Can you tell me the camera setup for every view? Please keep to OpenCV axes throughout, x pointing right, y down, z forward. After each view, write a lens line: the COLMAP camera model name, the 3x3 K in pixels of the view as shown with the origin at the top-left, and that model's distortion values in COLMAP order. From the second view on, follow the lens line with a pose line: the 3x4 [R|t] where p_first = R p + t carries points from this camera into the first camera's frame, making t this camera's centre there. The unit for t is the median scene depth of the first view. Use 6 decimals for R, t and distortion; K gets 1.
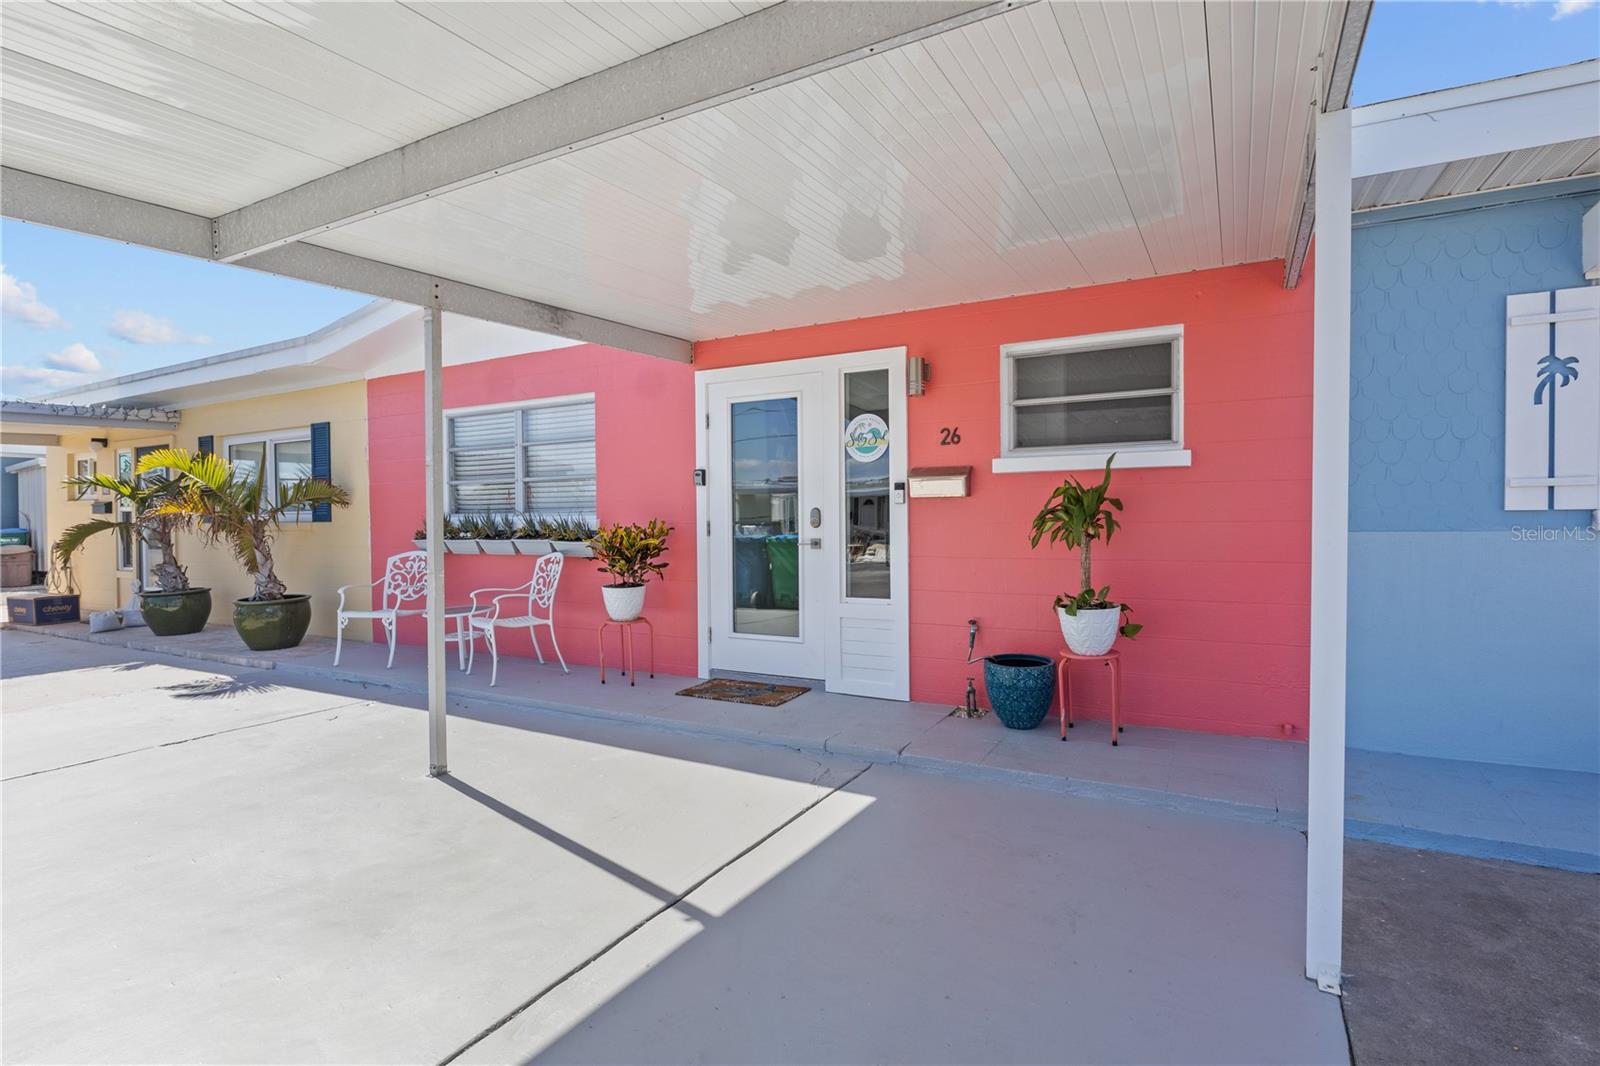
lens RADIAL K [[801.4, 0, 796.5], [0, 801.4, 512.5], [0, 0, 1]] dist [-0.005836, -0.001151]
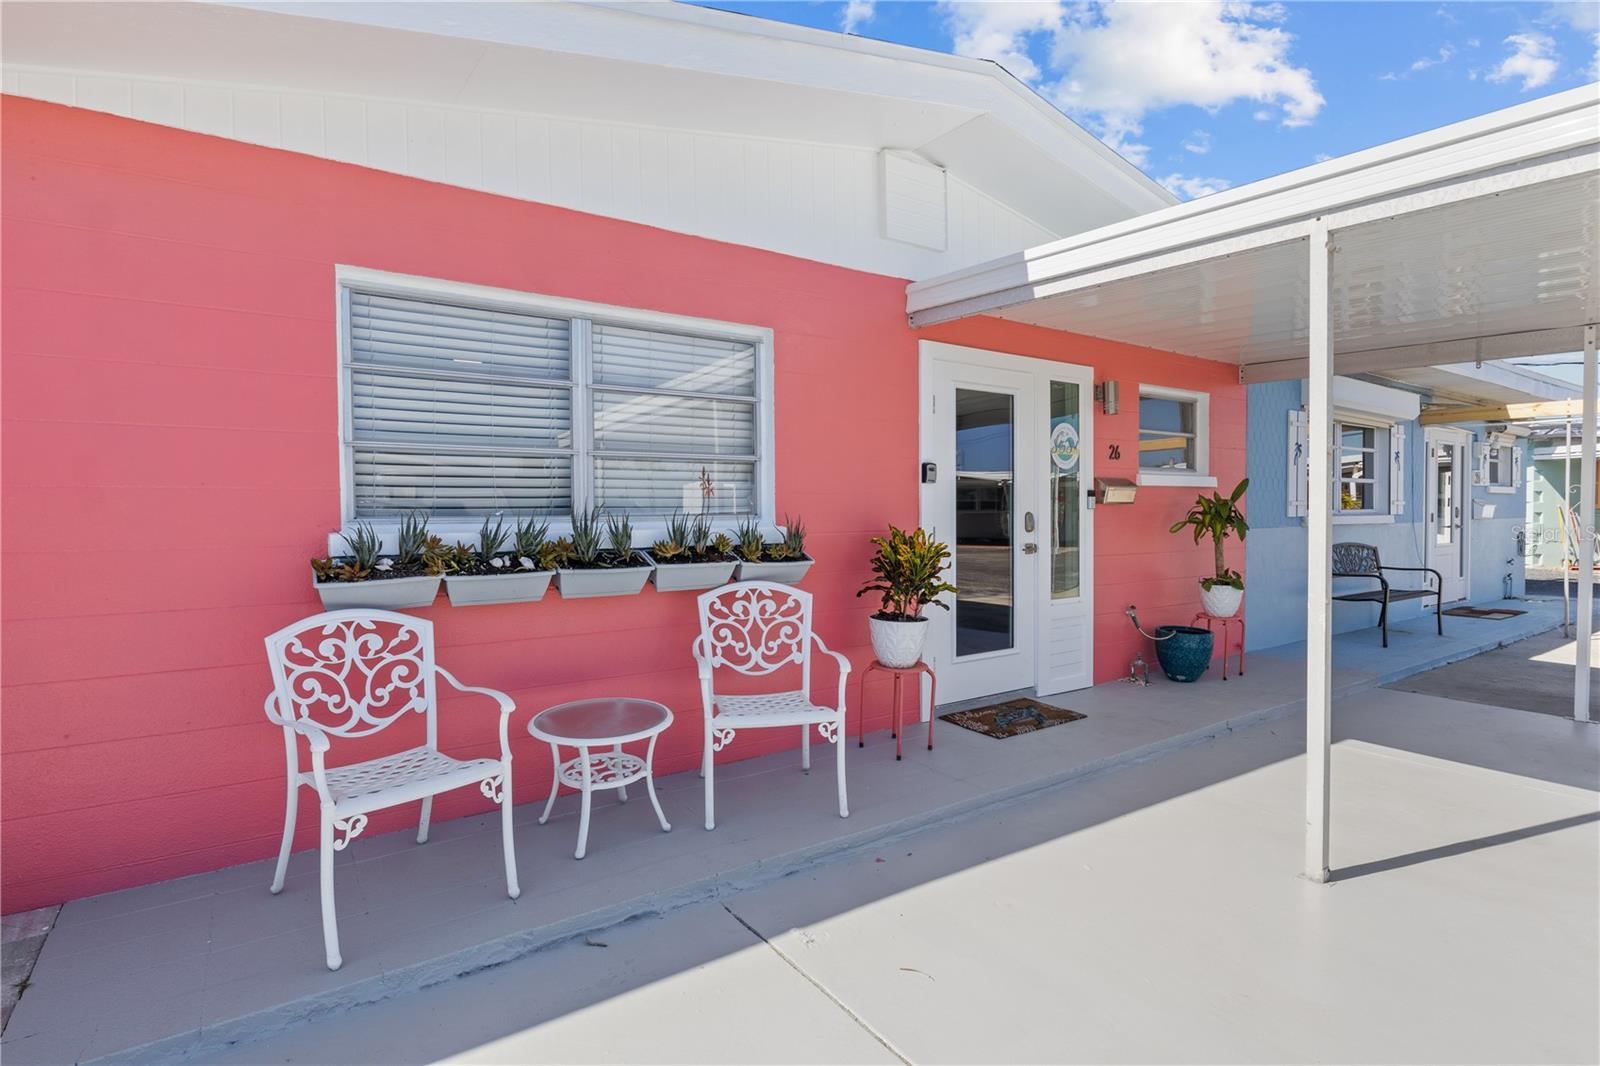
lens RADIAL K [[801.4, 0, 796.5], [0, 801.4, 512.5], [0, 0, 1]] dist [-0.005836, -0.001151]
pose [[0.434743, 0.003296, 0.900548, -0.940416], [-0.007027, 0.999975, -0.000267, -0.002854], [-0.900527, -0.006212, 0.434756, 0.799236]]
